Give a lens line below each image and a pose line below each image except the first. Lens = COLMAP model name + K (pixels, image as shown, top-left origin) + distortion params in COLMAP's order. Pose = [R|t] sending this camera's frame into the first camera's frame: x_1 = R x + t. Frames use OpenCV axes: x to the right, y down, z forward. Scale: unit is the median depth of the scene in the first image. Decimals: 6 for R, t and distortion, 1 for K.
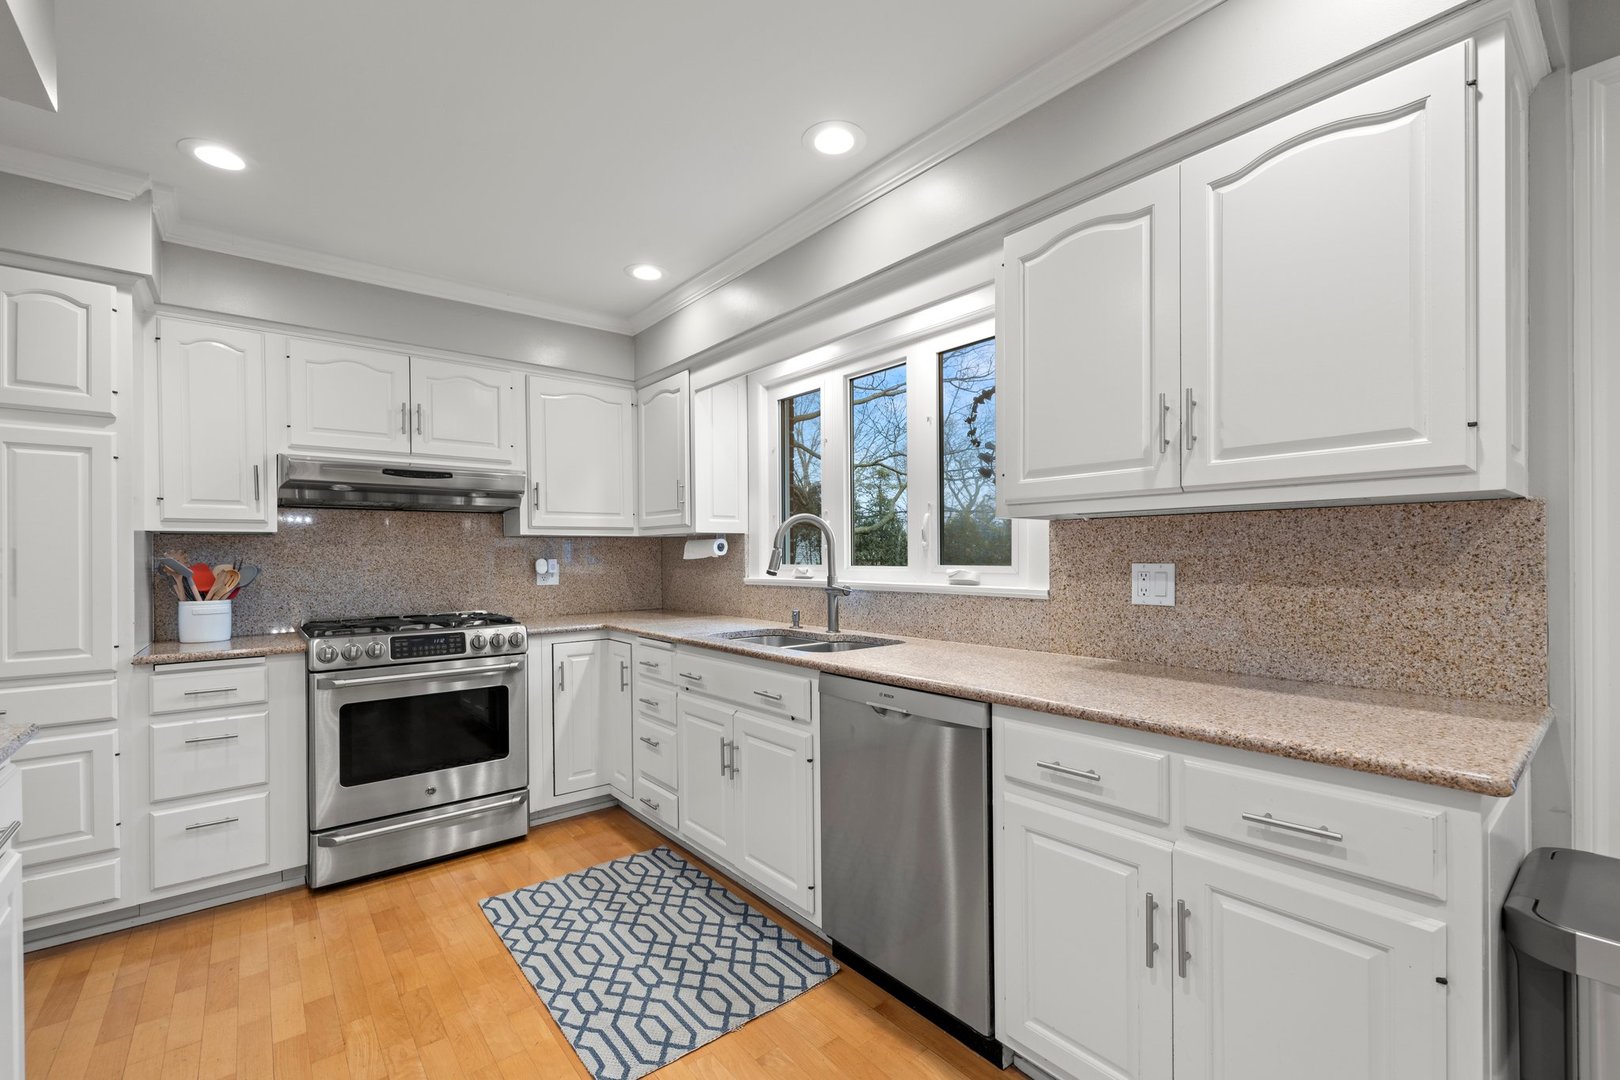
lens RADIAL K [[687.5, 0, 814.5], [0, 687.5, 558.8], [0, 0, 1]] dist [-0.001125, 0.000624]
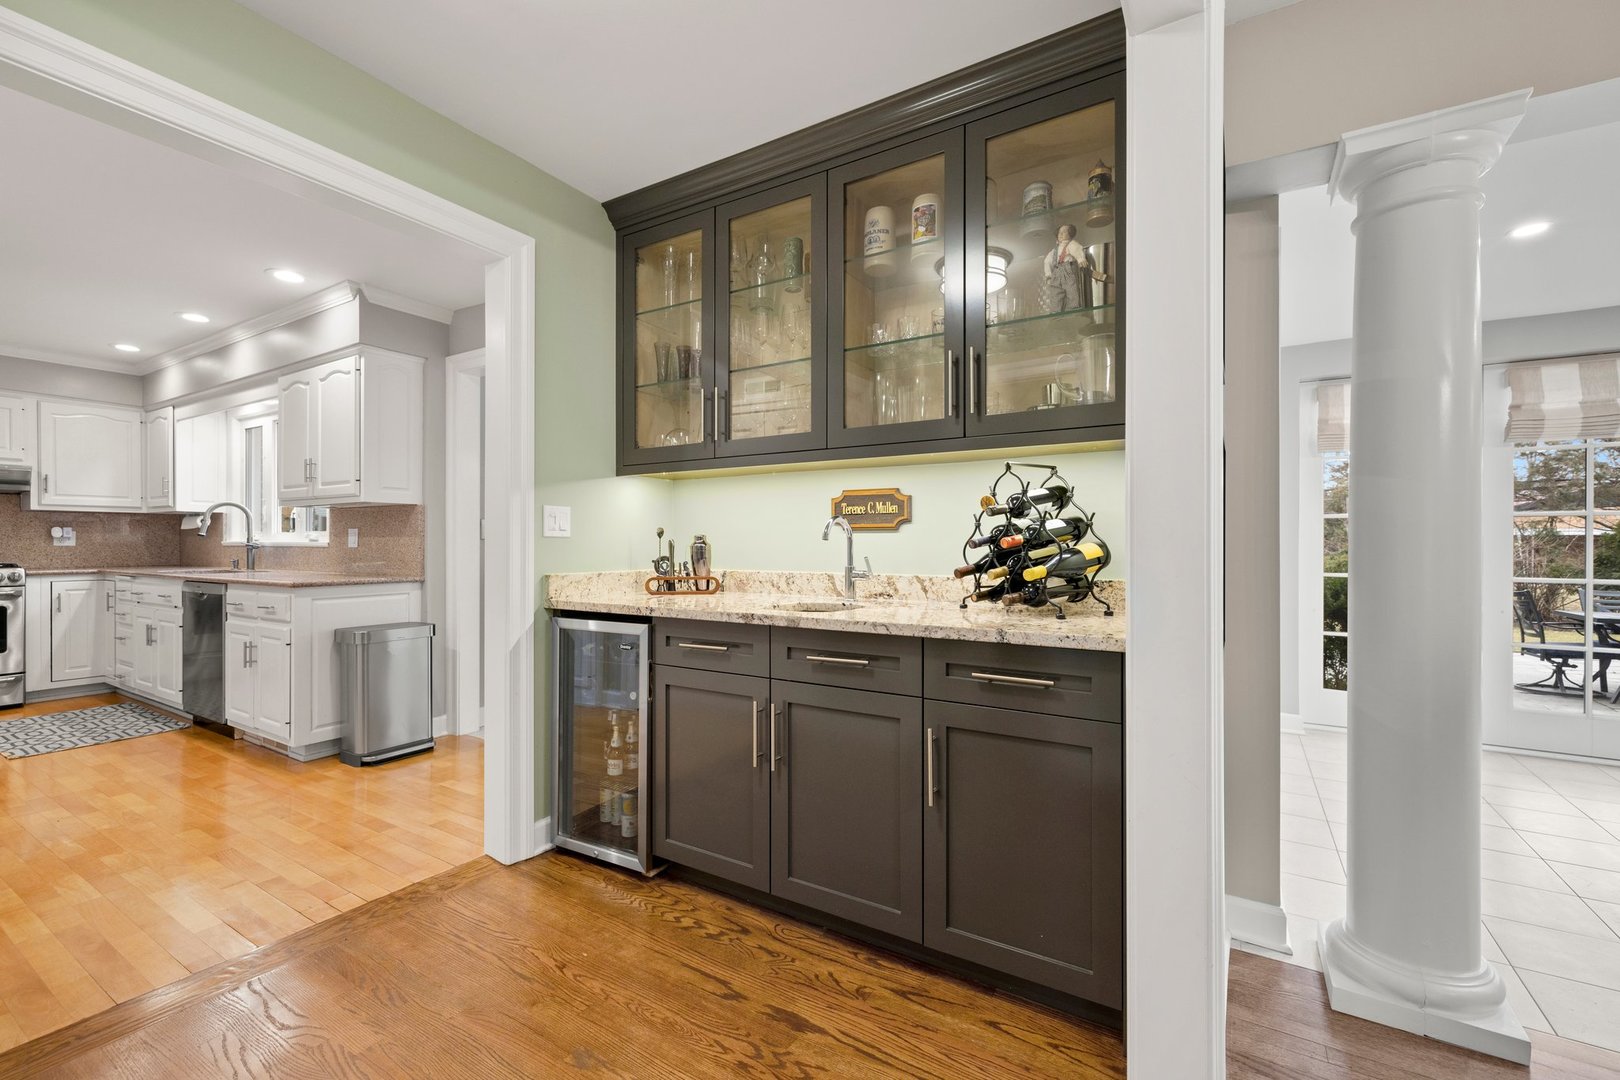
lens RADIAL K [[689.8, 0, 809.5], [0, 689.8, 543.0], [0, 0, 1]] dist [0.000247, 0.000137]
pose [[0.948347, 0.009999, 0.317077, 0.832254], [-0.008344, 0.999944, -0.006577, 0.038979], [-0.317125, 0.003592, 0.948377, -1.127204]]
